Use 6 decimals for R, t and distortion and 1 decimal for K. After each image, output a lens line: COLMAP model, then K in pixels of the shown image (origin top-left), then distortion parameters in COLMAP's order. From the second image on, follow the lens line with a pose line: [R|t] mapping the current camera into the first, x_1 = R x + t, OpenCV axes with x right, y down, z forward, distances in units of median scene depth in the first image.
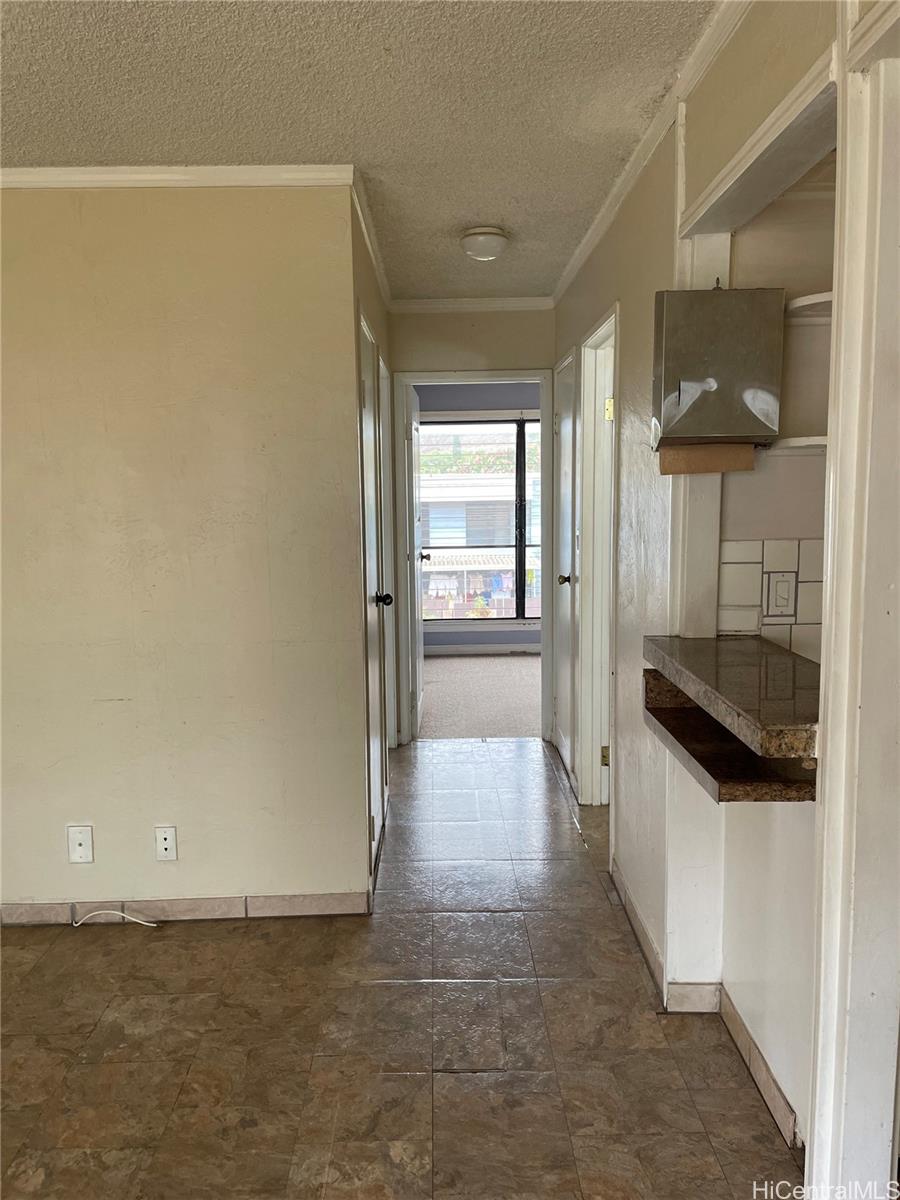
lens RADIAL K [[907.6, 0, 448.3], [0, 907.6, 603.0], [0, 0, 1]] dist [0.033089, -0.002975]
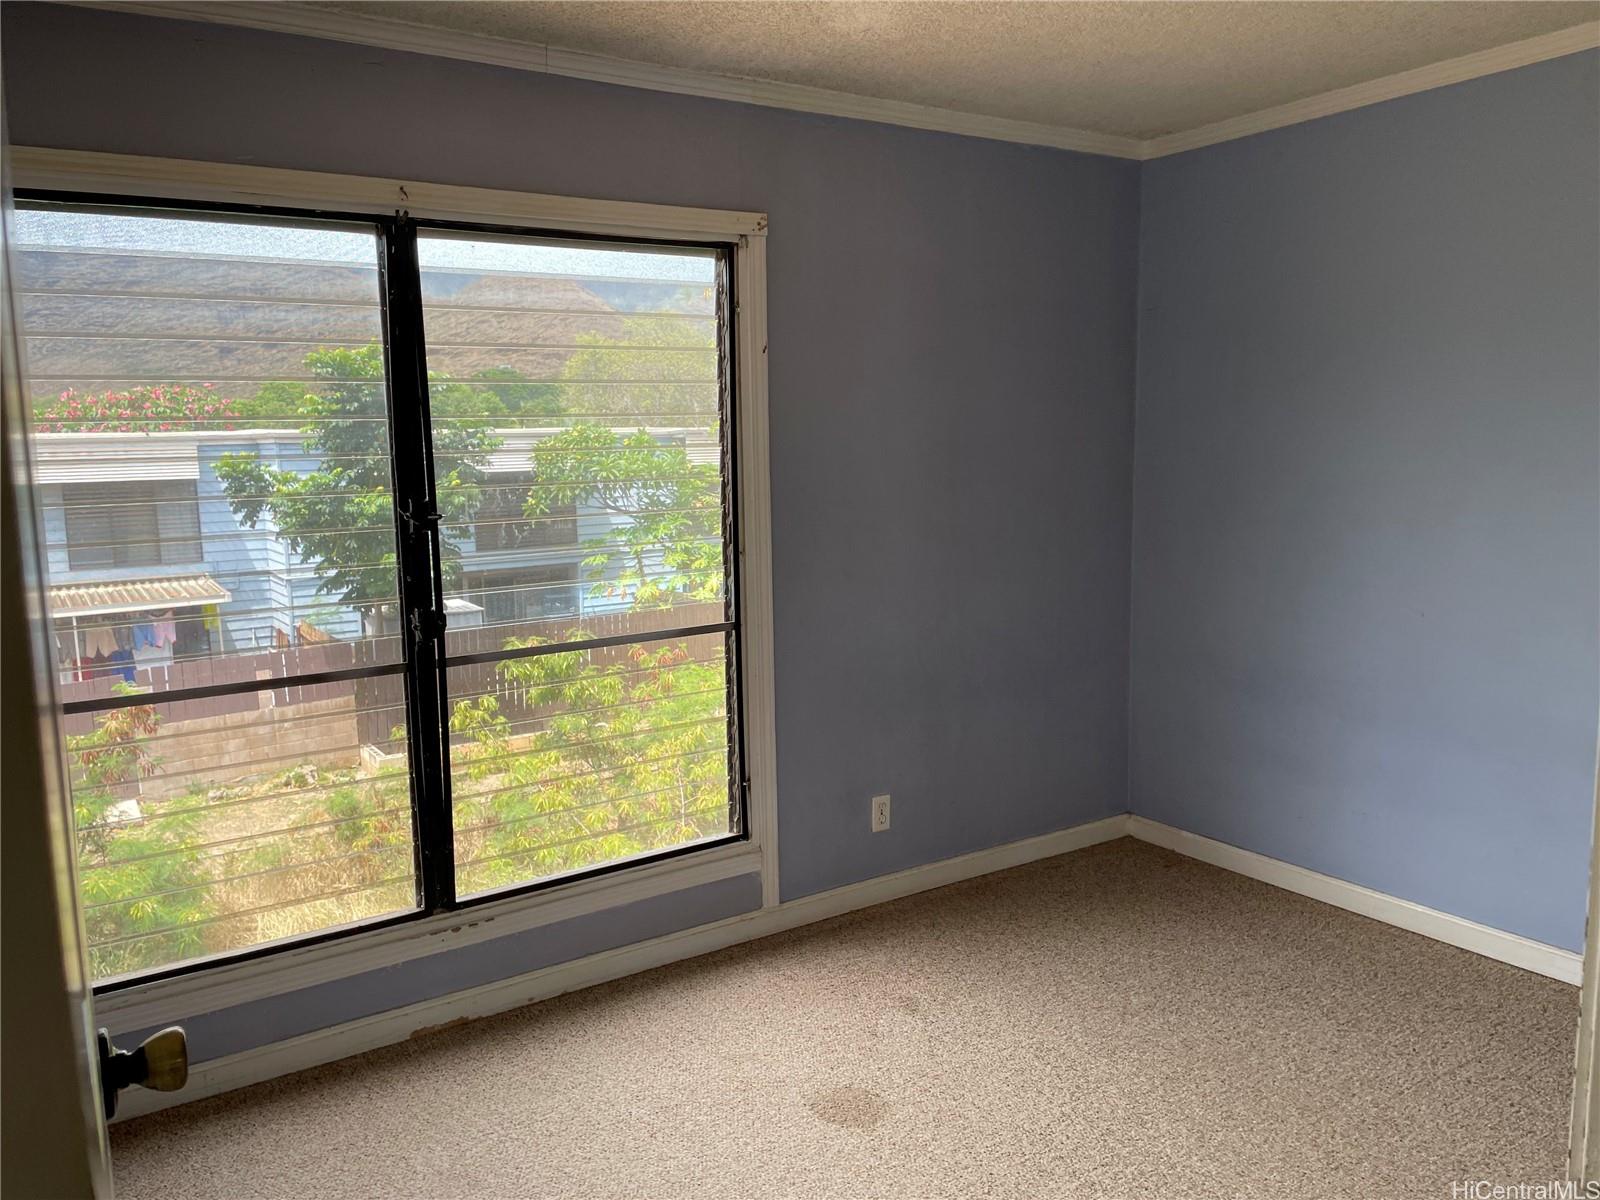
lens RADIAL K [[1210.2, 0, 801.9], [0, 1210.2, 599.9], [0, 0, 1]] dist [0.033089, -0.002975]
pose [[0.839919, -0.072926, 0.537789, -0.025386], [0.076890, 0.996925, 0.015099, -0.079265], [-0.537237, 0.028669, 0.842944, 0.607280]]
